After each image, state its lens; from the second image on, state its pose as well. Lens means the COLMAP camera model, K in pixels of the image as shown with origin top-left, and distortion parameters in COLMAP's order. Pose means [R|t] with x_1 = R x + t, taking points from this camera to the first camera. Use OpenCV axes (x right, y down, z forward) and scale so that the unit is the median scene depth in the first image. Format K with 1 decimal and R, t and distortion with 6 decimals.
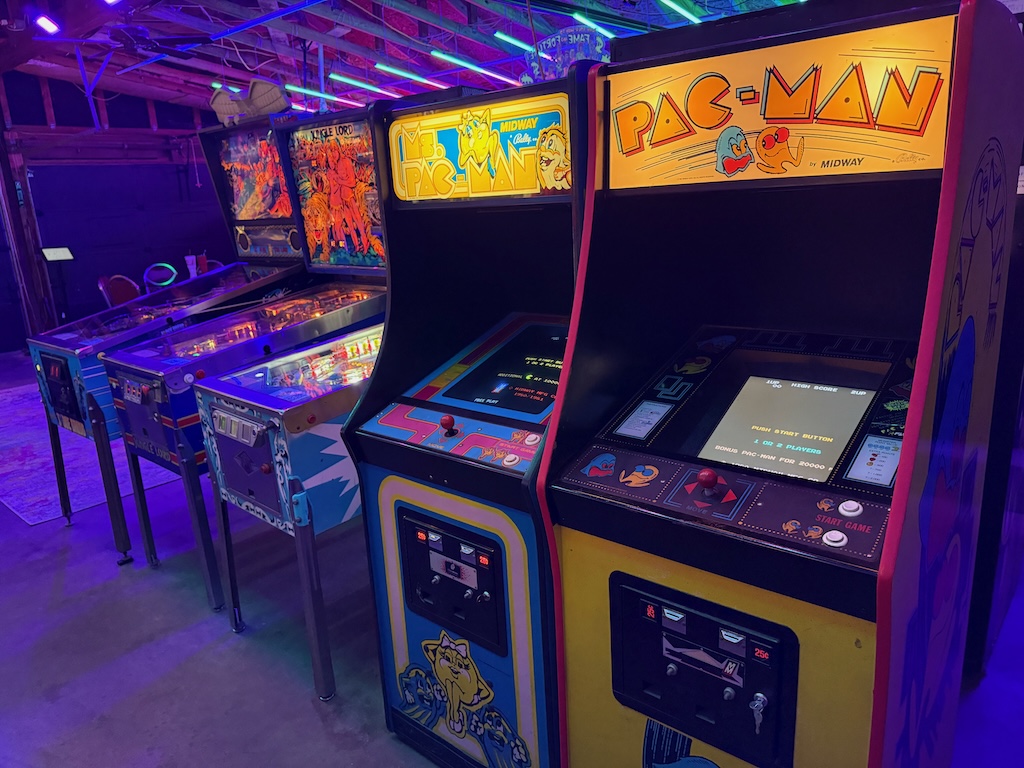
lens RADIAL K [[711.4, 0, 513.8], [0, 711.4, 382.0], [0, 0, 1]] dist [0.008352, -0.003481]
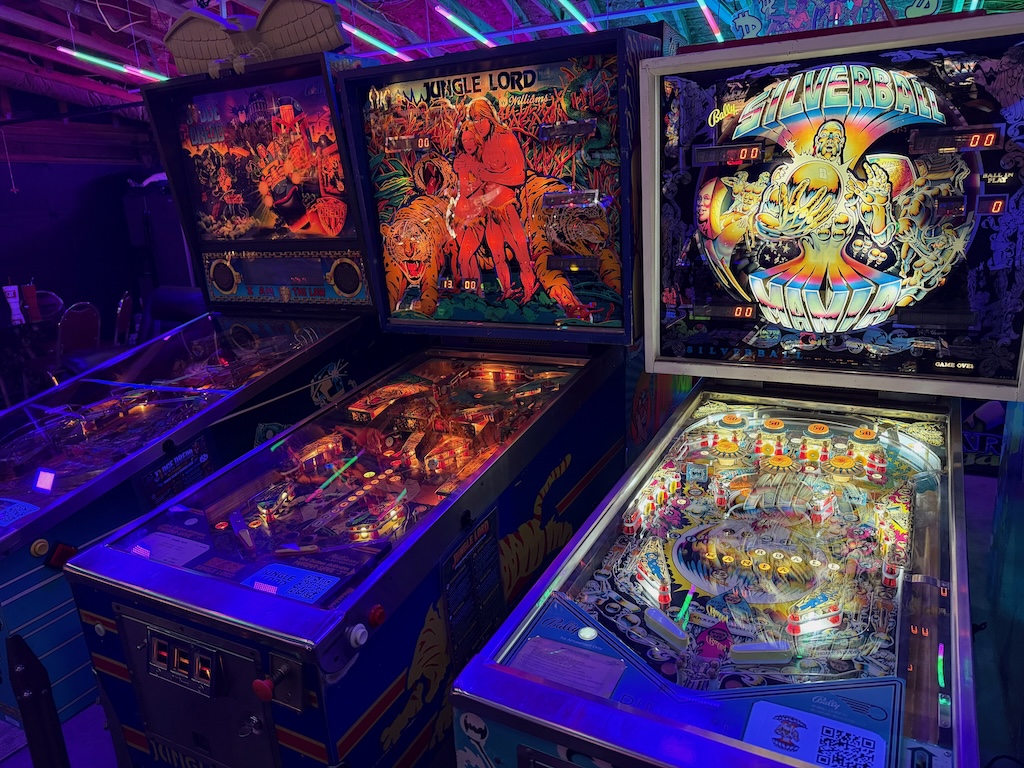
lens RADIAL K [[711.4, 0, 513.8], [0, 711.4, 382.0], [0, 0, 1]] dist [0.008352, -0.003481]
pose [[0.969970, -0.048464, 0.238347, -0.342152], [0.053147, 0.998499, -0.013255, -0.105344], [-0.237346, 0.025525, 0.971090, 0.432786]]
